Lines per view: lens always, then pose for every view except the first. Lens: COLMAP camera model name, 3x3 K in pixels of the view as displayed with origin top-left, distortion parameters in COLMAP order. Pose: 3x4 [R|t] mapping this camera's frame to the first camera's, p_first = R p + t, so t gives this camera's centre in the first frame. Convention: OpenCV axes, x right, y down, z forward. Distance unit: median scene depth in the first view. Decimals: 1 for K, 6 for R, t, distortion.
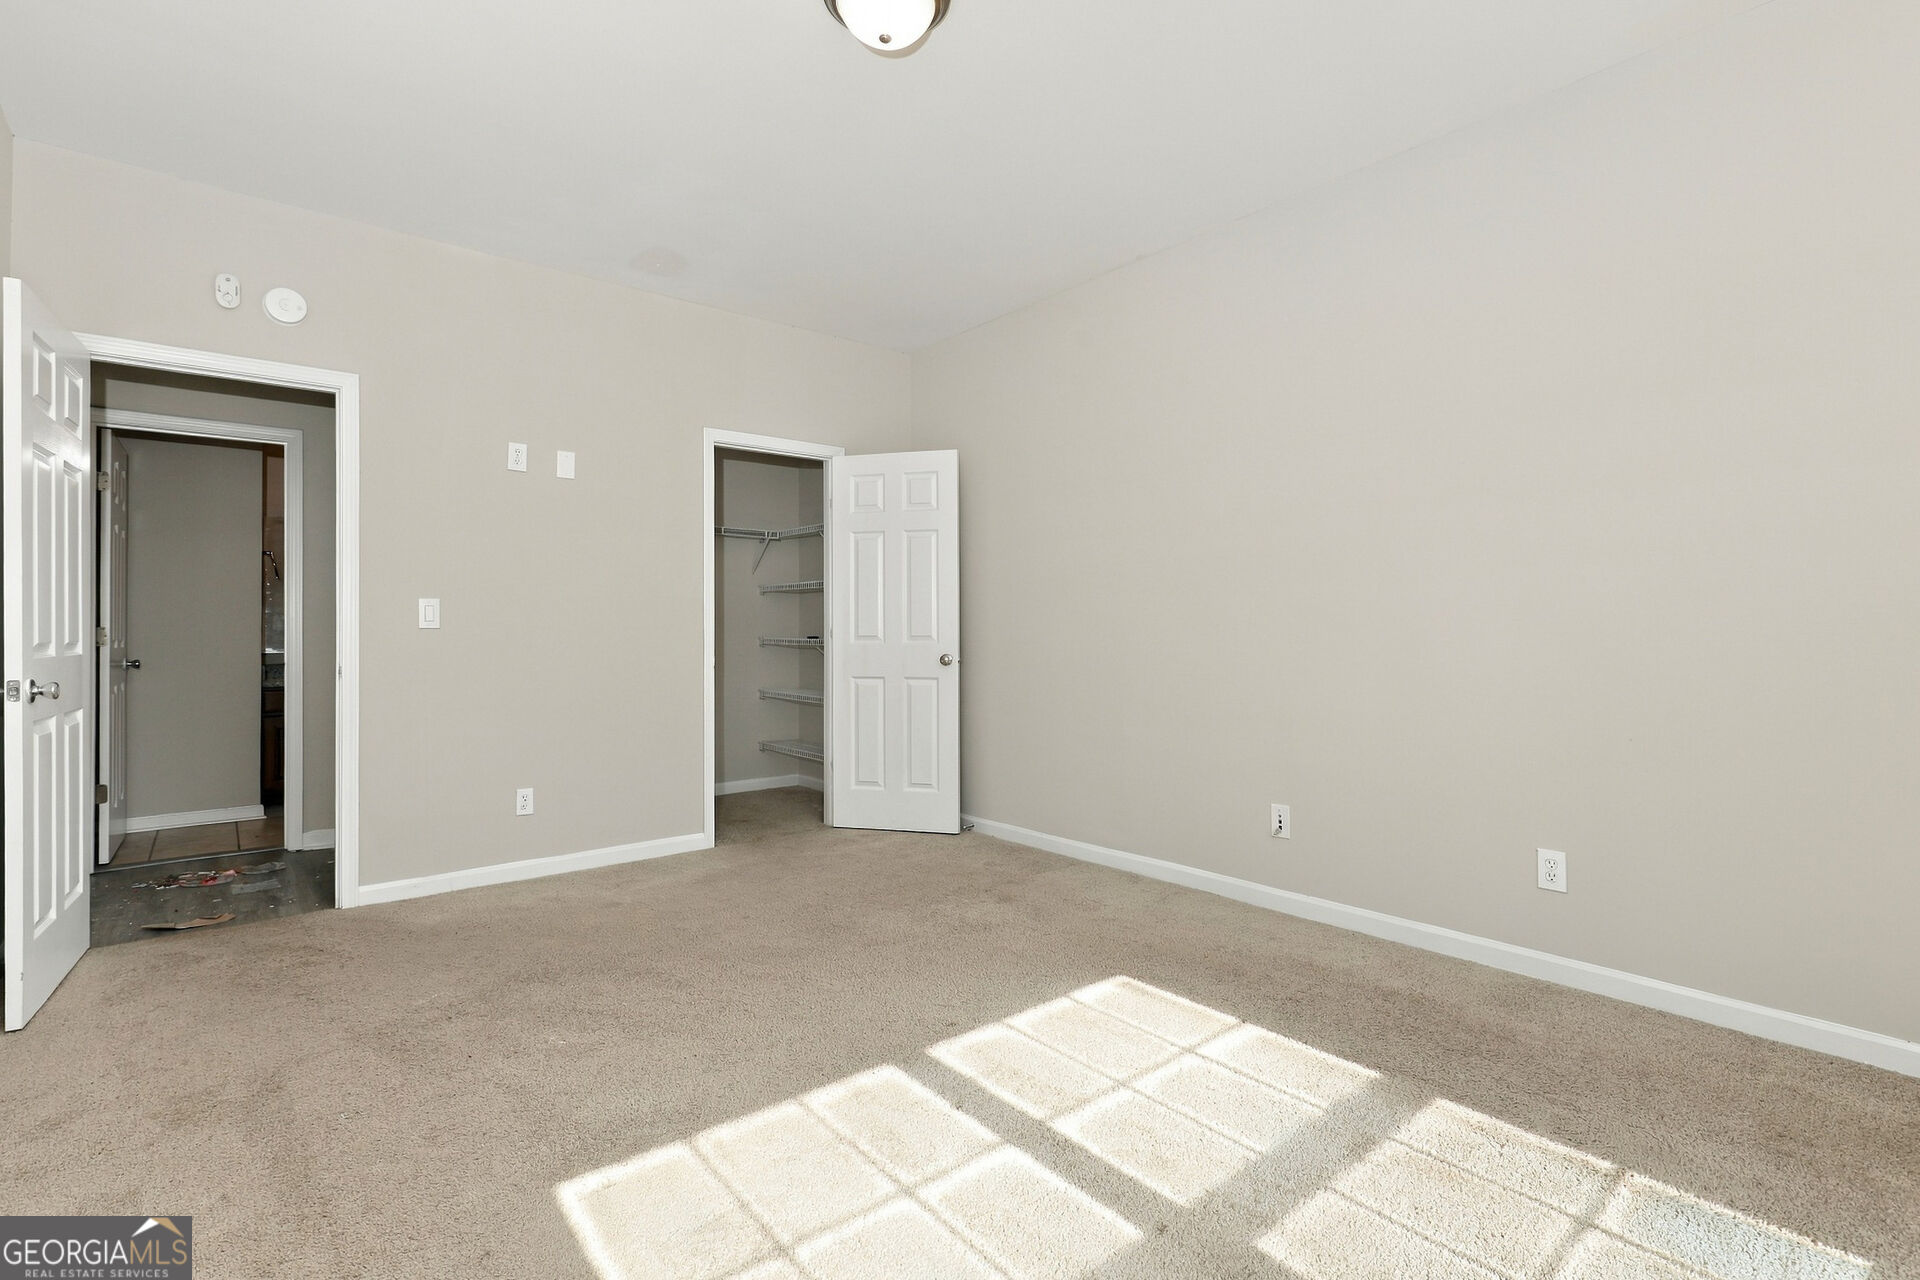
lens RADIAL K [[906.4, 0, 952.7], [0, 906.4, 647.7], [0, 0, 1]] dist [0.003665, 0.000600]
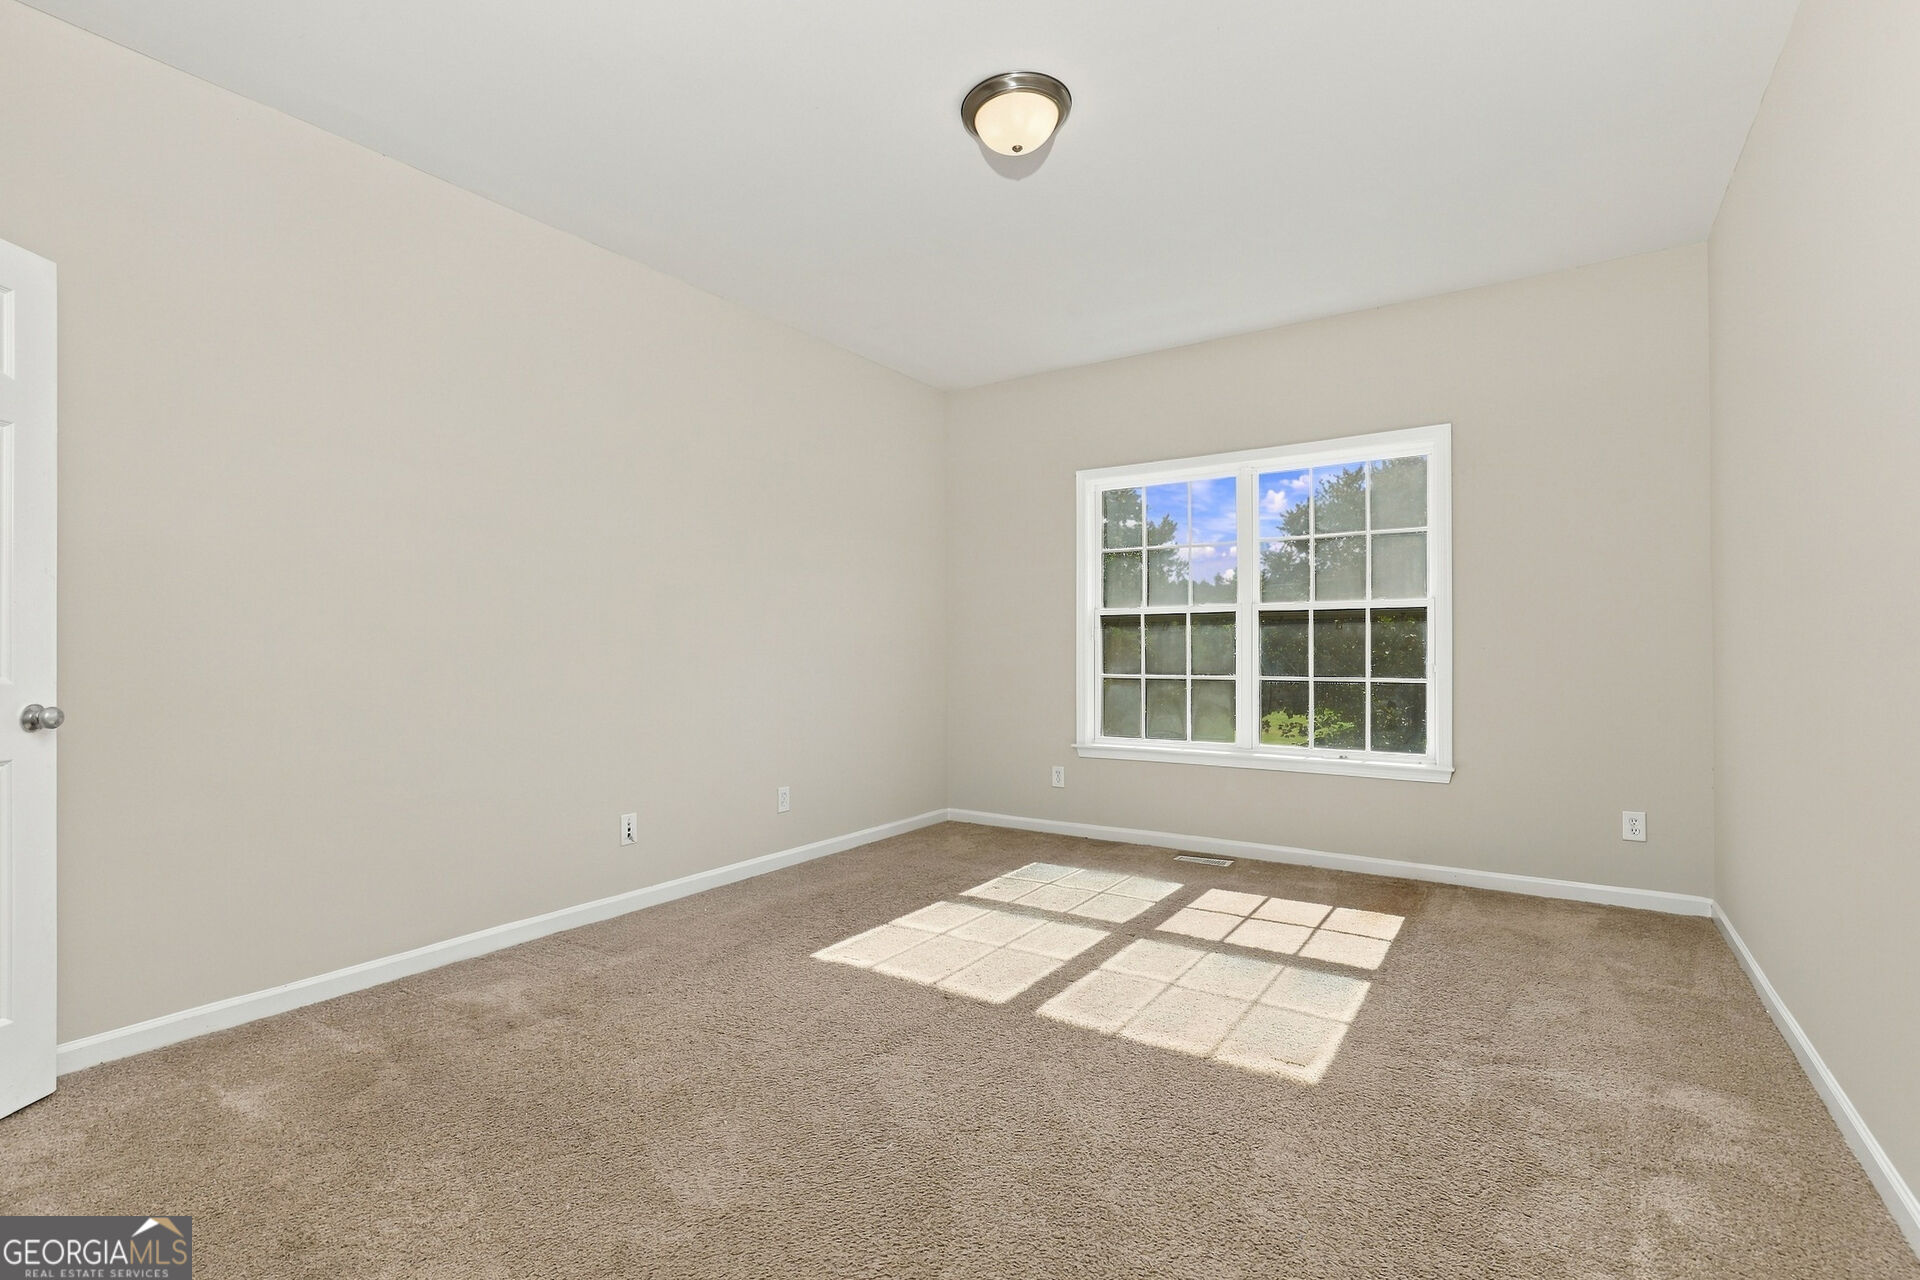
lens RADIAL K [[906.4, 0, 952.7], [0, 906.4, 647.7], [0, 0, 1]] dist [0.003665, 0.000600]
pose [[-0.307853, -0.001525, 0.951433, -1.210326], [0.014367, 0.999877, 0.006251, -0.037597], [-0.951325, 0.015594, -0.307793, 1.495211]]
